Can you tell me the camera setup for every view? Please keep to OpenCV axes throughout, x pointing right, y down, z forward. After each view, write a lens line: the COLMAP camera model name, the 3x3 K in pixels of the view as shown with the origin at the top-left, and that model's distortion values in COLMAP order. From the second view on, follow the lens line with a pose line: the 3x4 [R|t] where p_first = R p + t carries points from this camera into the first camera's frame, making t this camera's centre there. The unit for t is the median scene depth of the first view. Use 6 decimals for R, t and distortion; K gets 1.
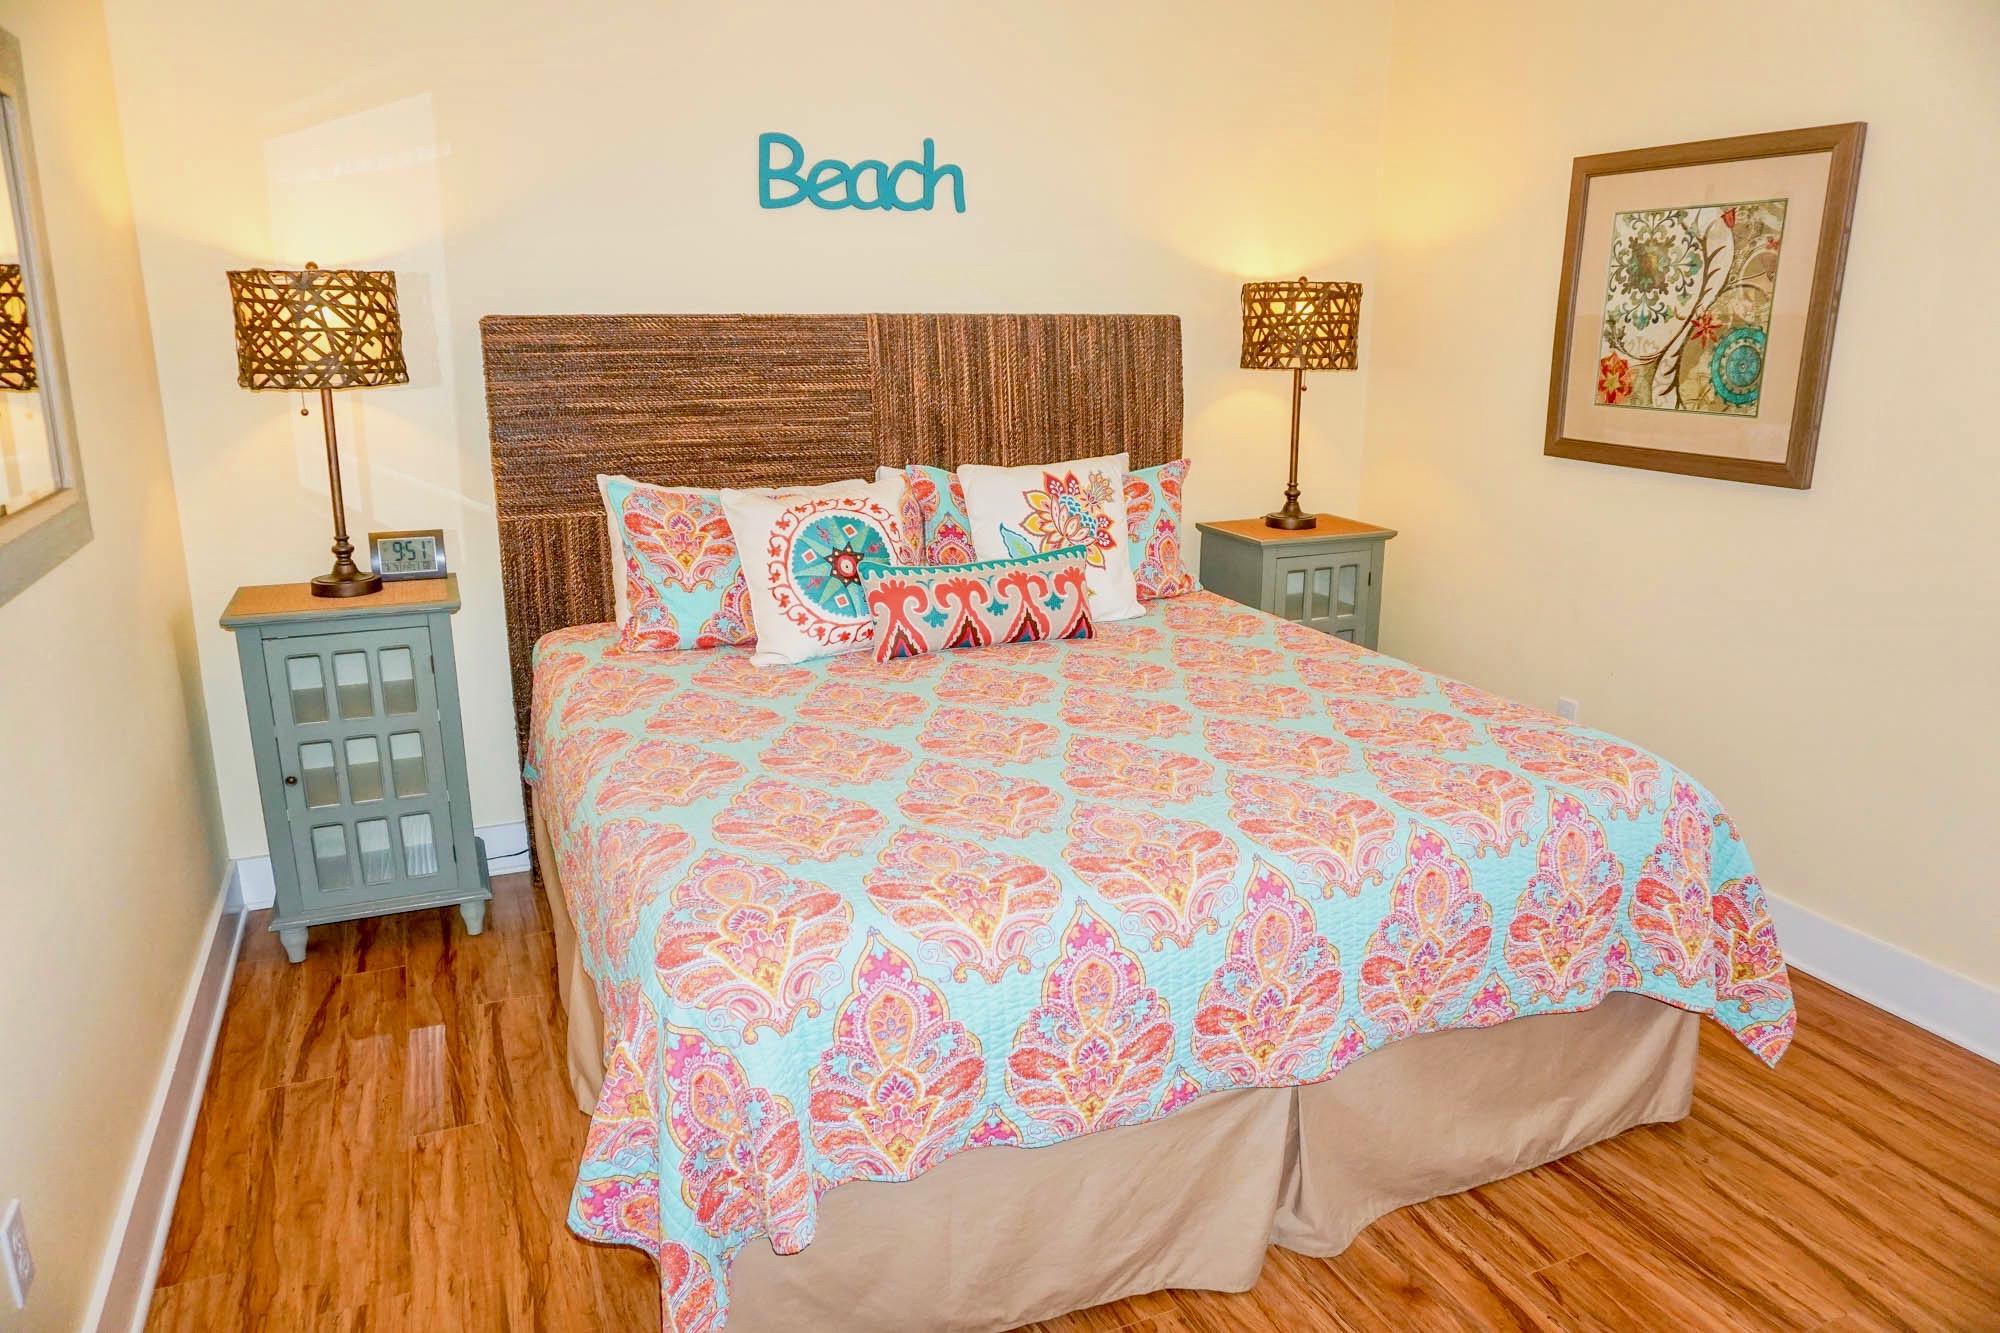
lens RADIAL K [[1341.9, 0, 1001.4], [0, 1341.9, 672.6], [0, 0, 1]] dist [-0.052315, 0.045414]
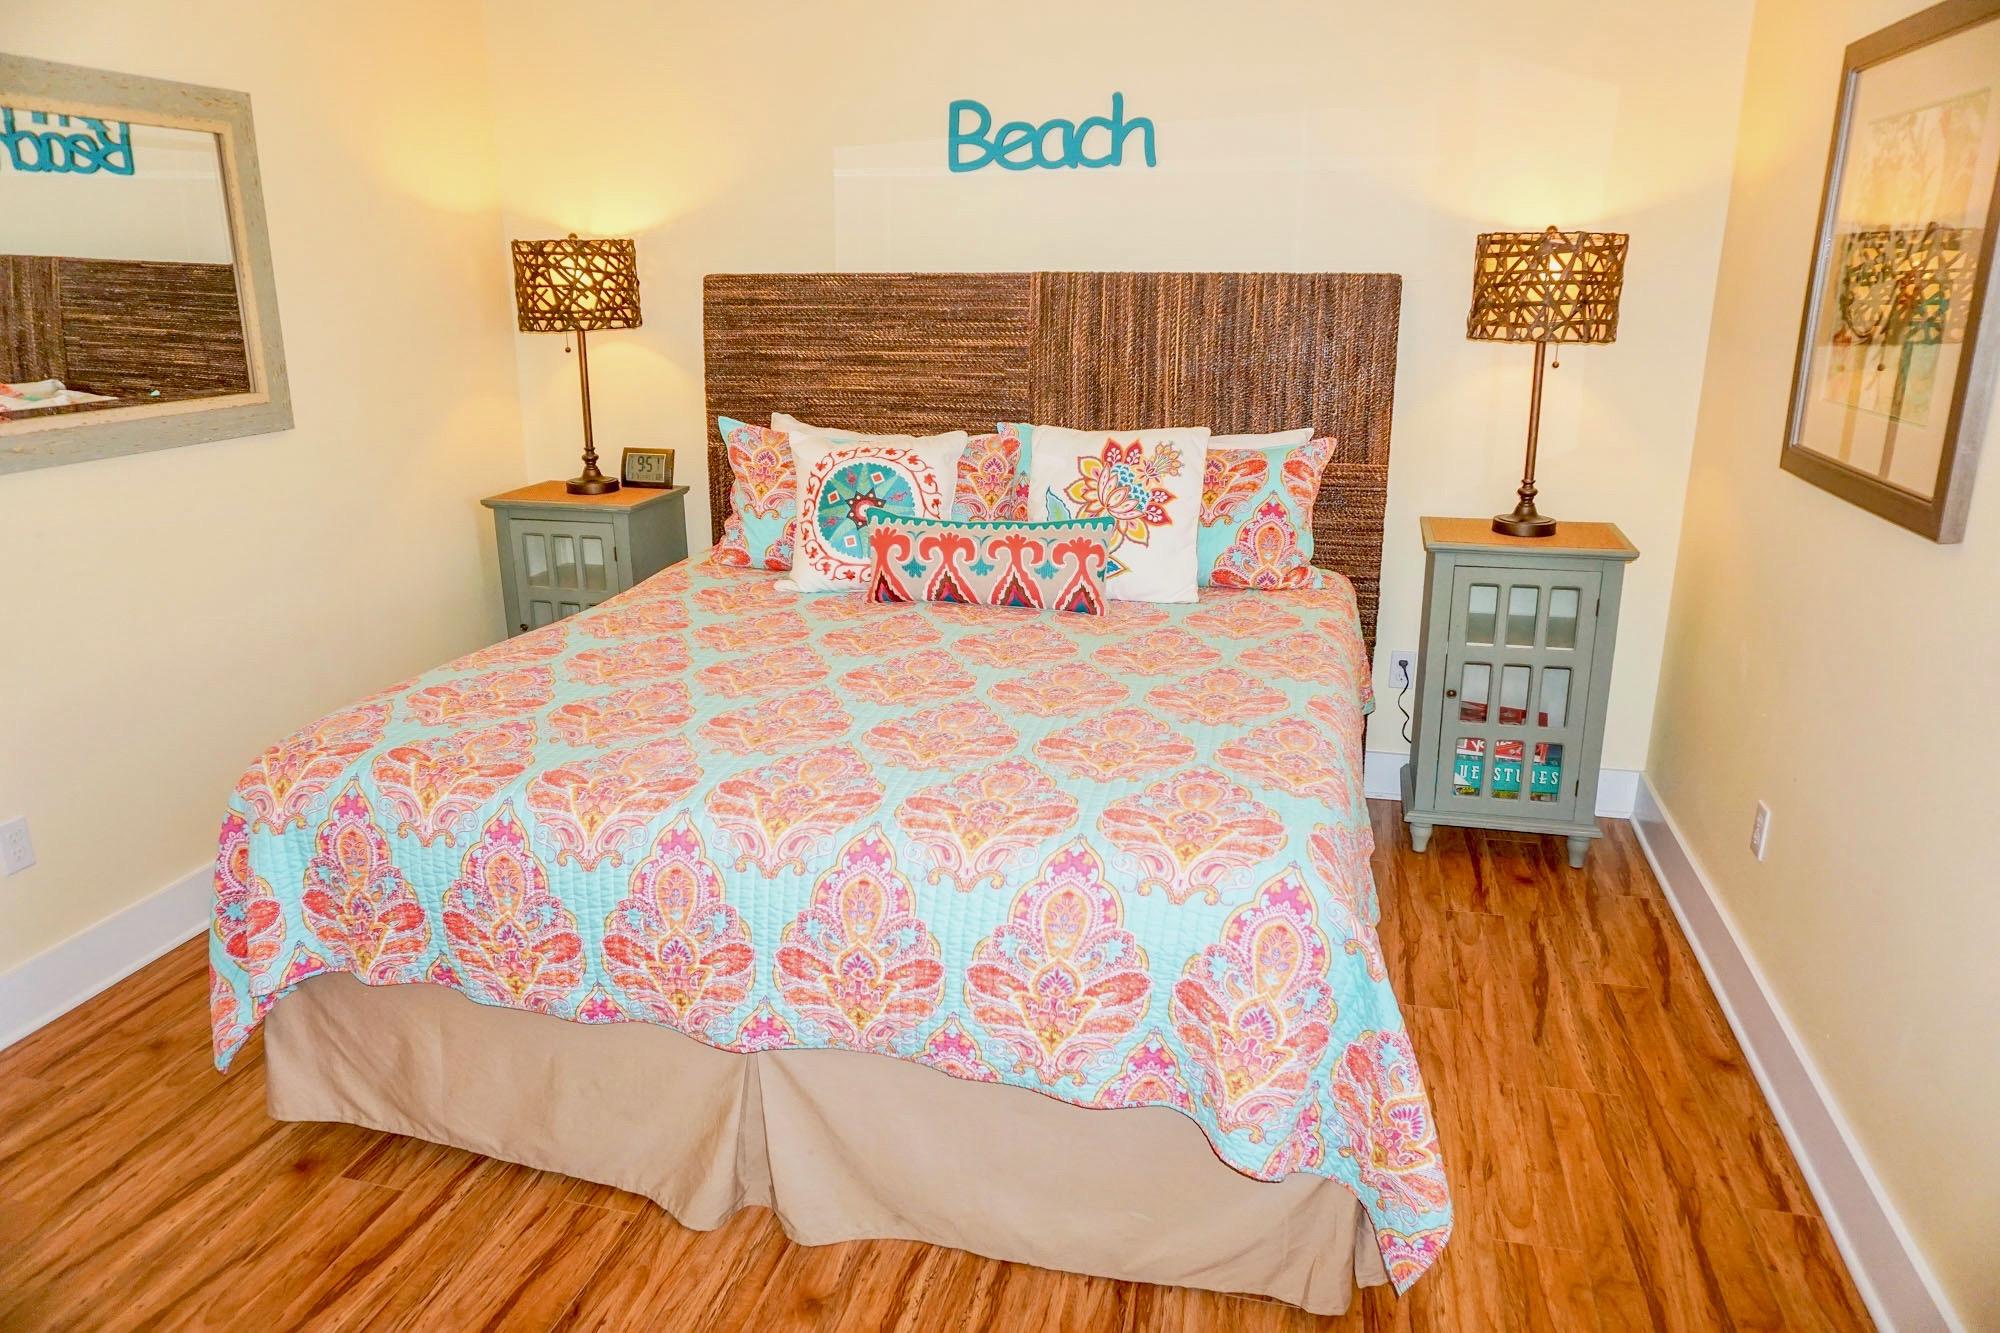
lens RADIAL K [[1341.9, 0, 1001.4], [0, 1341.9, 672.6], [0, 0, 1]] dist [-0.052315, 0.045414]
pose [[0.786740, 0.174792, -0.592020, 0.603398], [-0.156068, 0.984237, 0.083192, -0.055507], [0.597229, 0.026945, 0.801618, 0.200459]]
